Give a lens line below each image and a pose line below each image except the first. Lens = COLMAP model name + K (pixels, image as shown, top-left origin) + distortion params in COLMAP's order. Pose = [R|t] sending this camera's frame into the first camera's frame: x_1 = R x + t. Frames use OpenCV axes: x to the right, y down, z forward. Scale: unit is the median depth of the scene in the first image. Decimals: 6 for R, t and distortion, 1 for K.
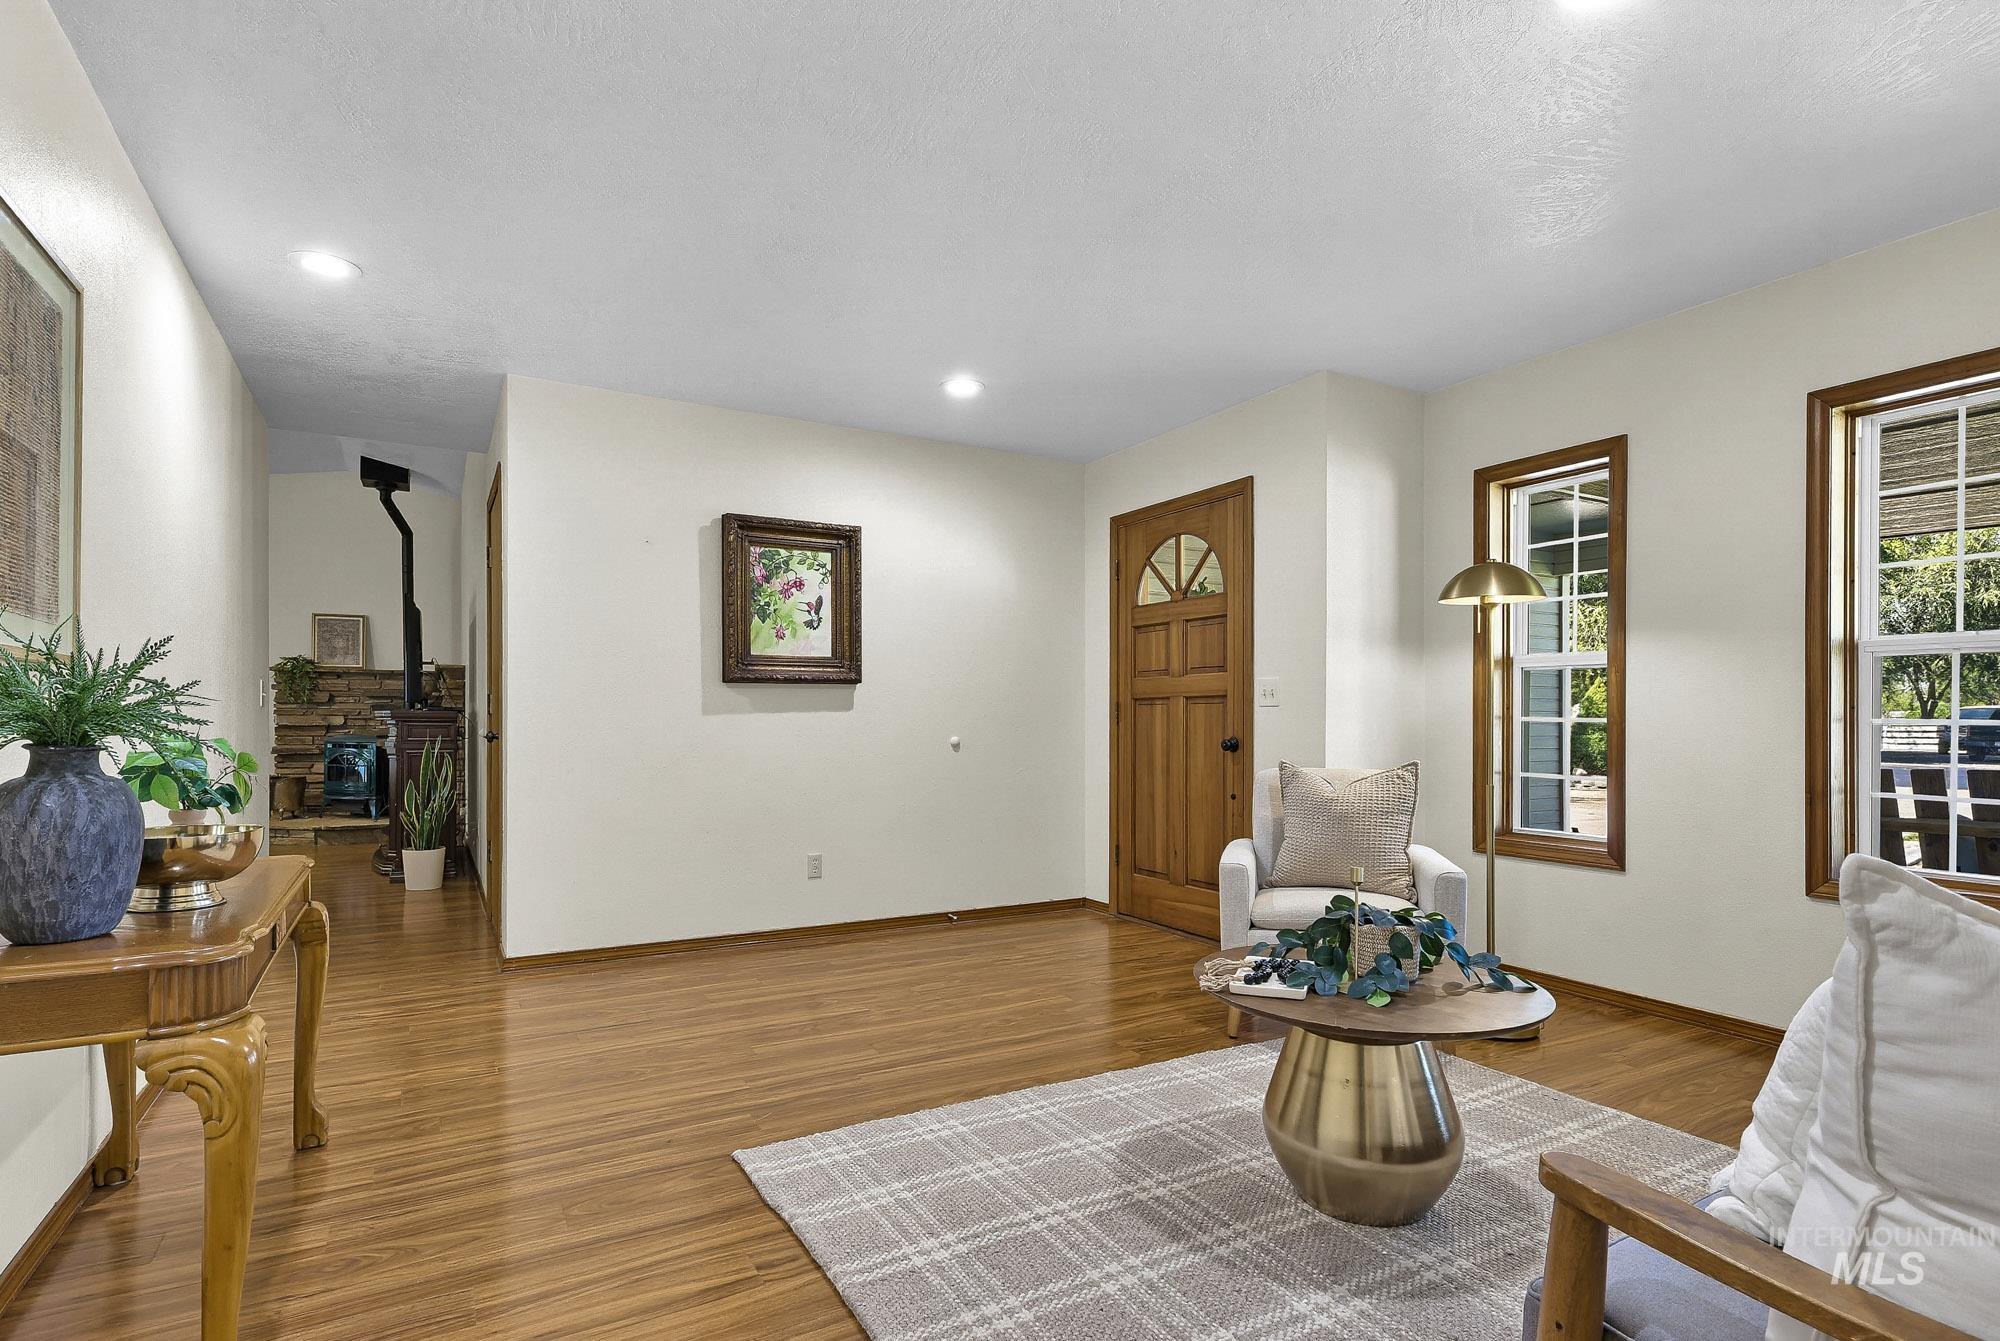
lens RADIAL K [[1044.7, 0, 1002.6], [0, 1044.7, 721.9], [0, 0, 1]] dist [0.011030, 0.000412]
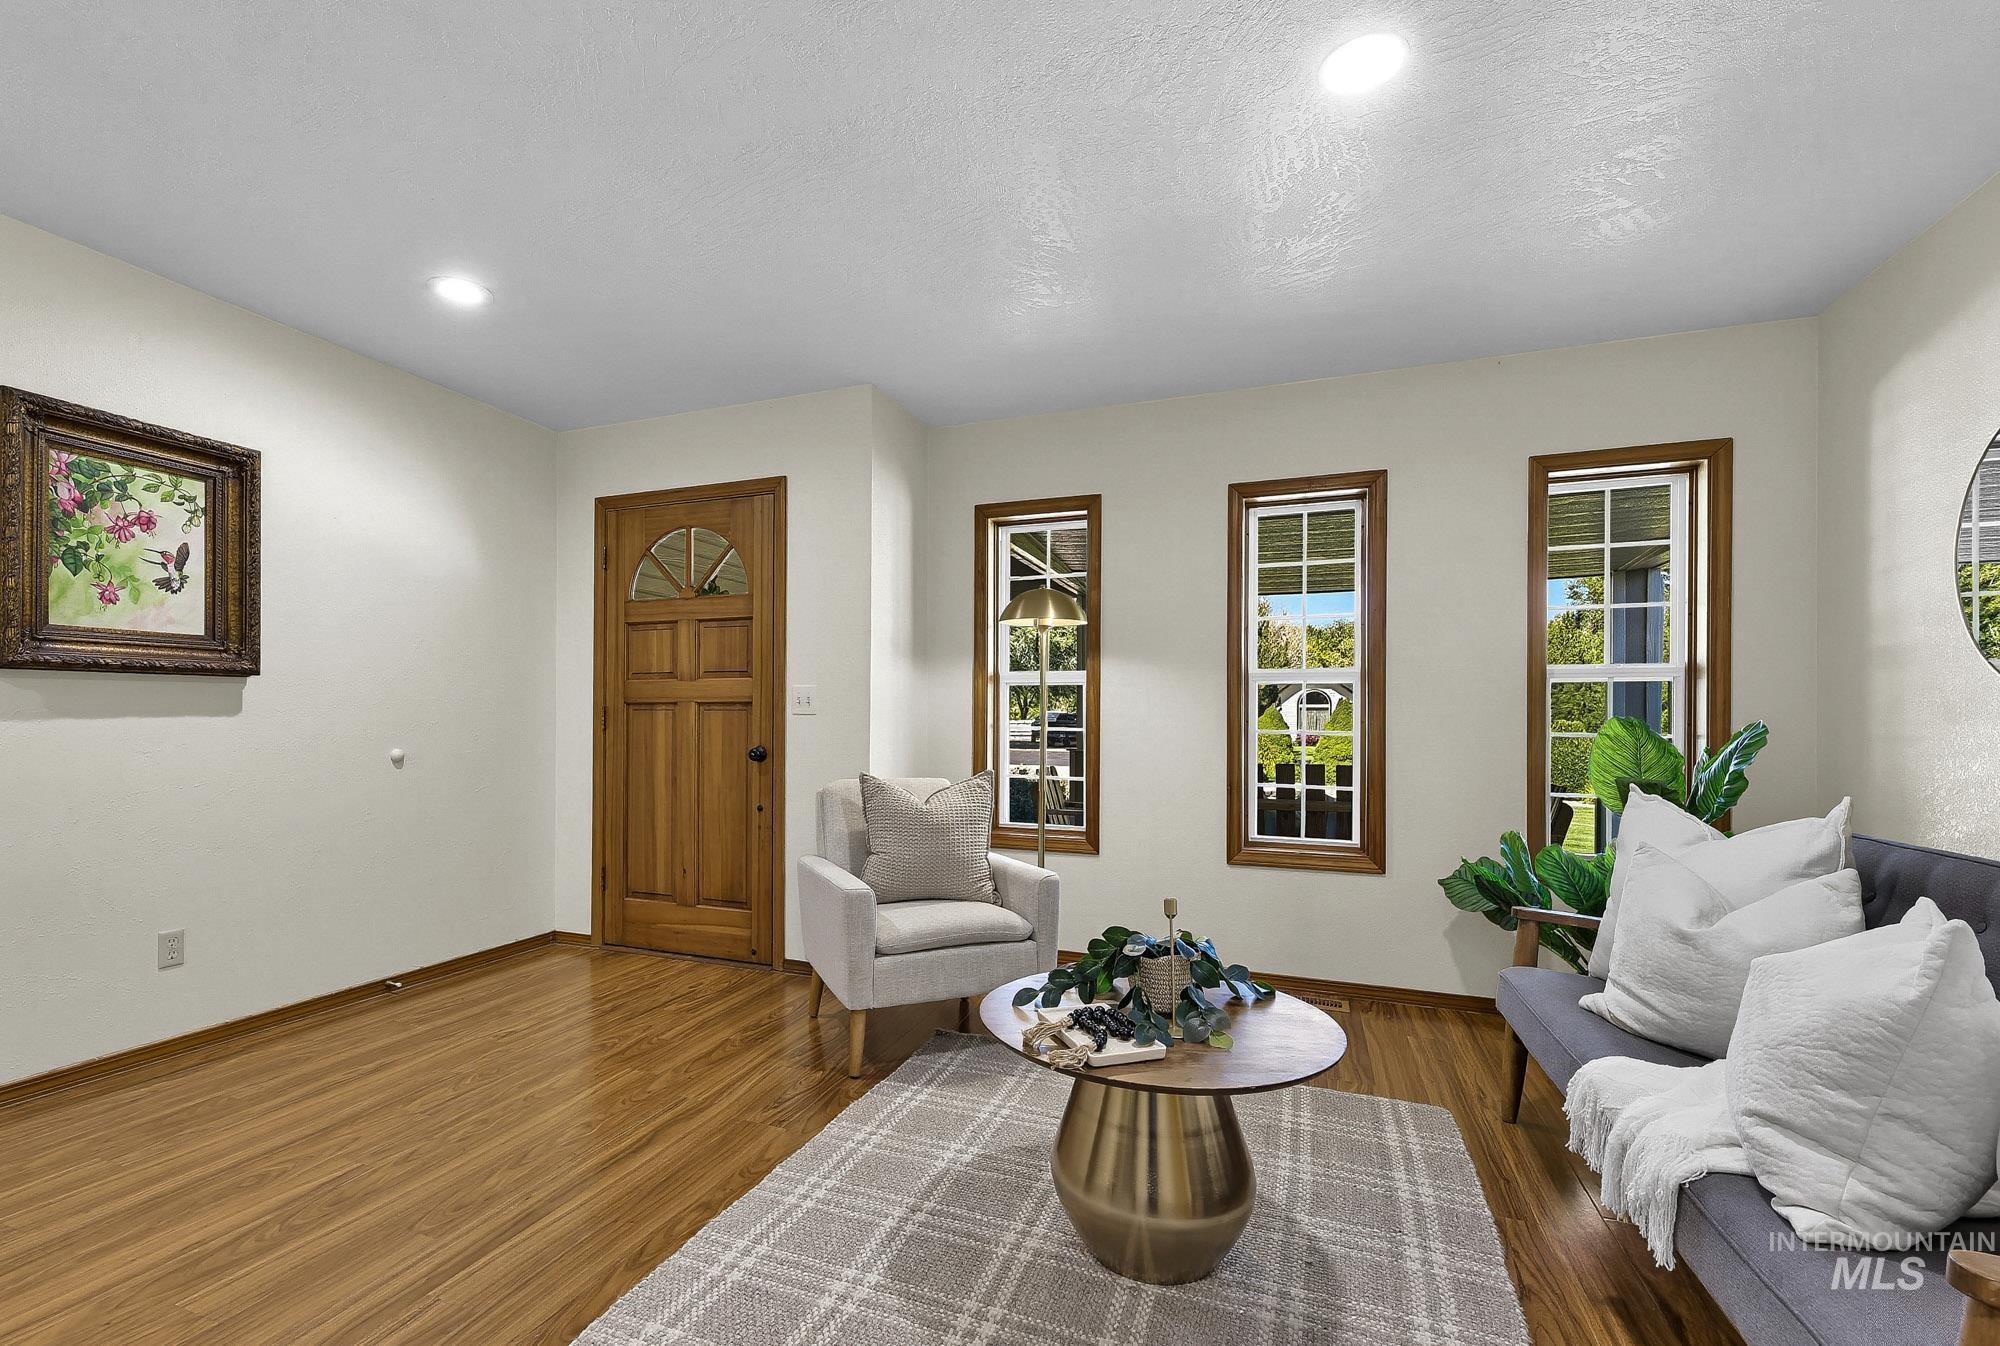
lens RADIAL K [[906.1, 0, 971.8], [0, 906.1, 718.2], [0, 0, 1]] dist [0.003361, -0.000978]
pose [[0.779276, 0.006041, 0.626651, -0.148031], [-0.003740, 0.999981, -0.004990, -0.007443], [-0.626669, 0.001545, 0.779284, 0.232931]]
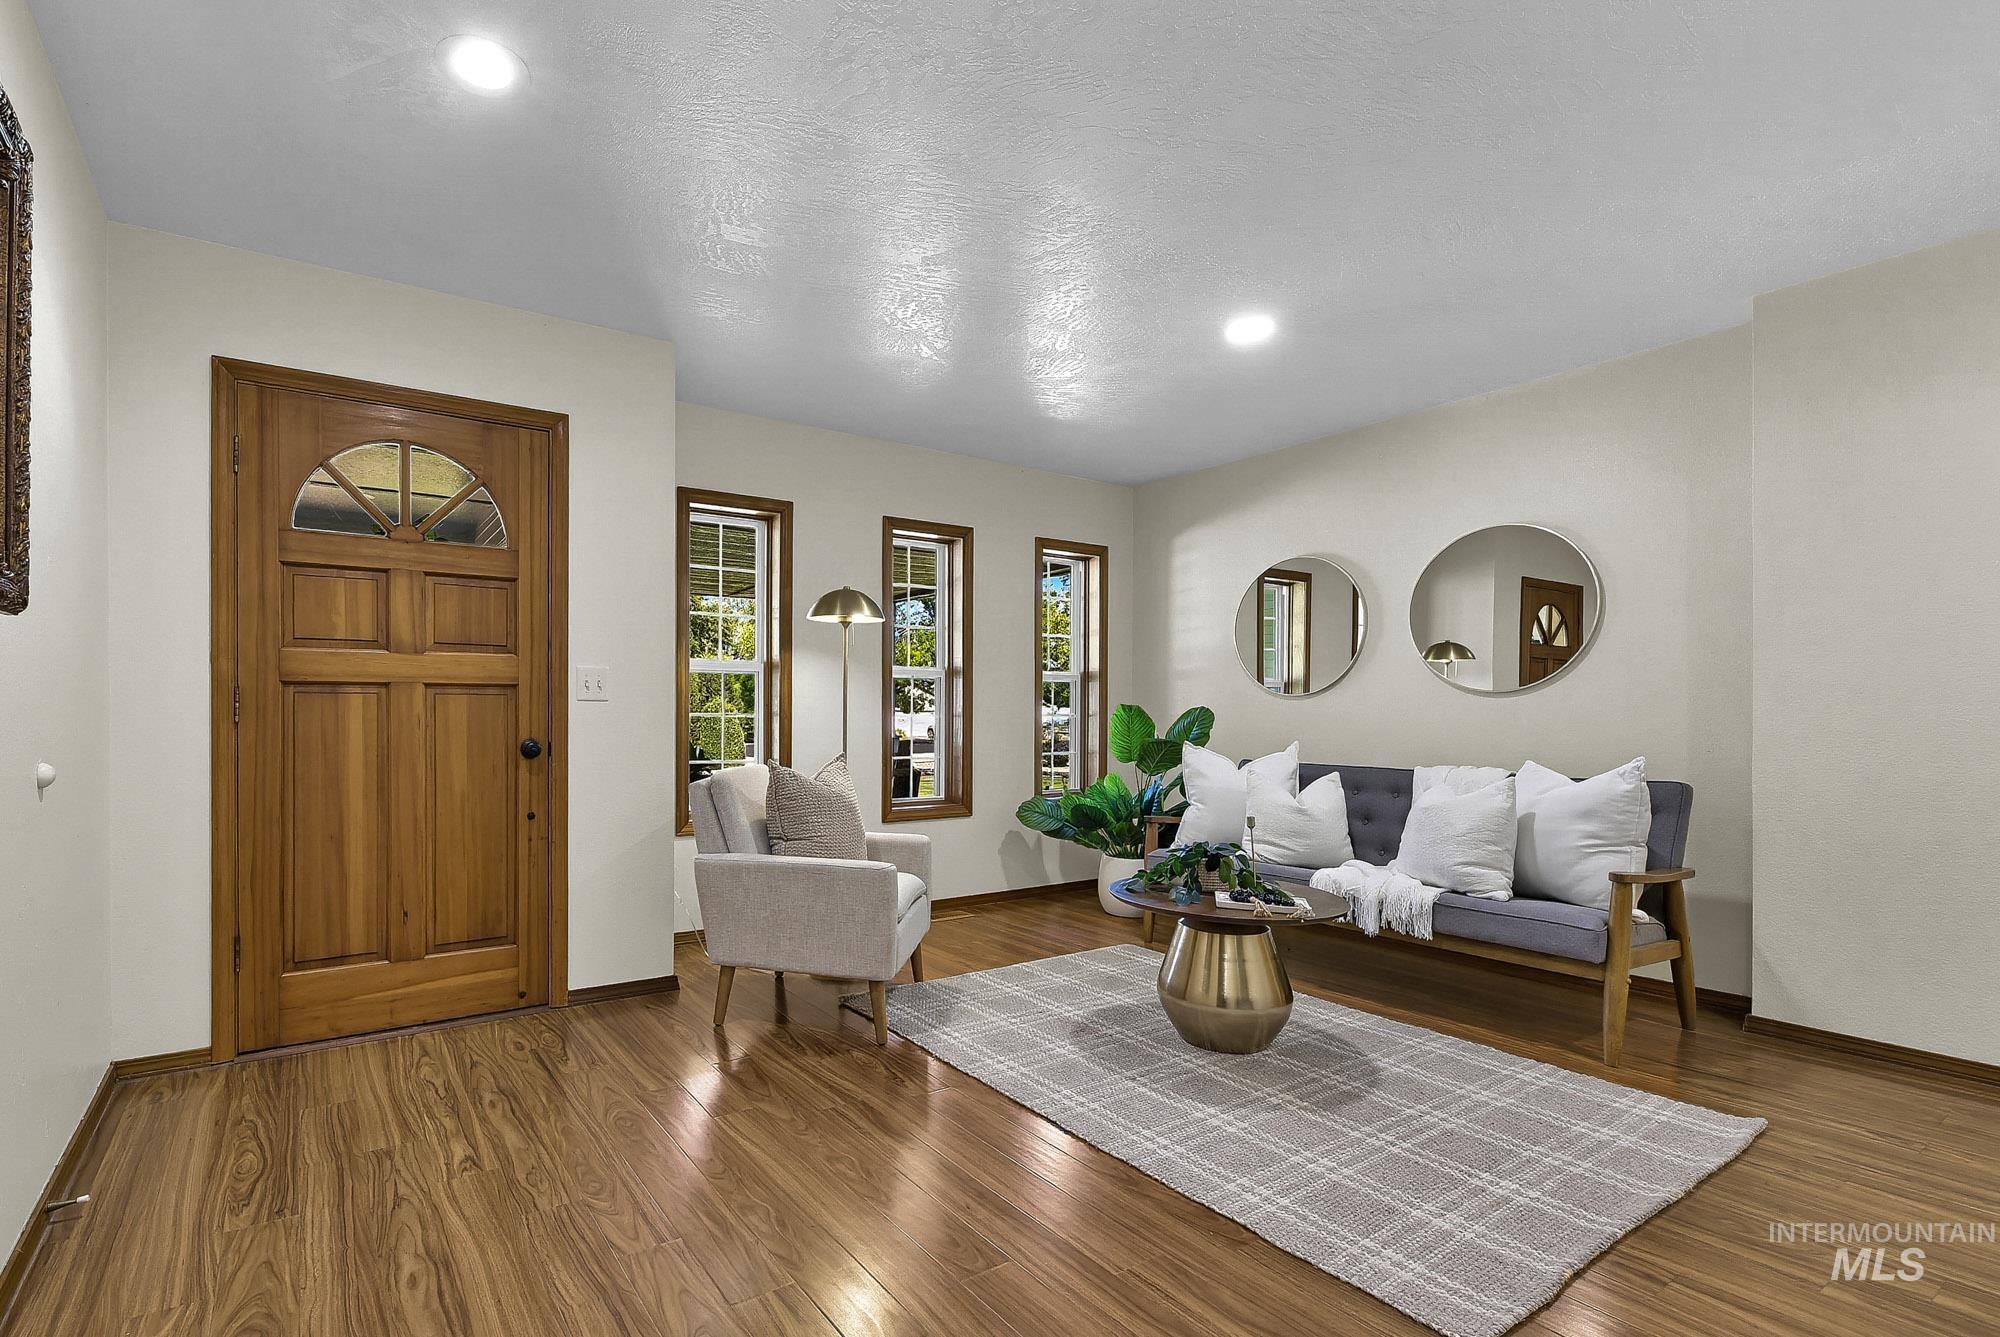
lens RADIAL K [[868.3, 0, 910.4], [0, 868.3, 710.1], [0, 0, 1]] dist [0.012202, -0.005935]
pose [[-0.038124, -0.002774, 0.999269, -0.435905], [0.000016, 0.999996, 0.002777, -0.008684], [-0.999273, 0.000122, -0.038123, 0.742886]]
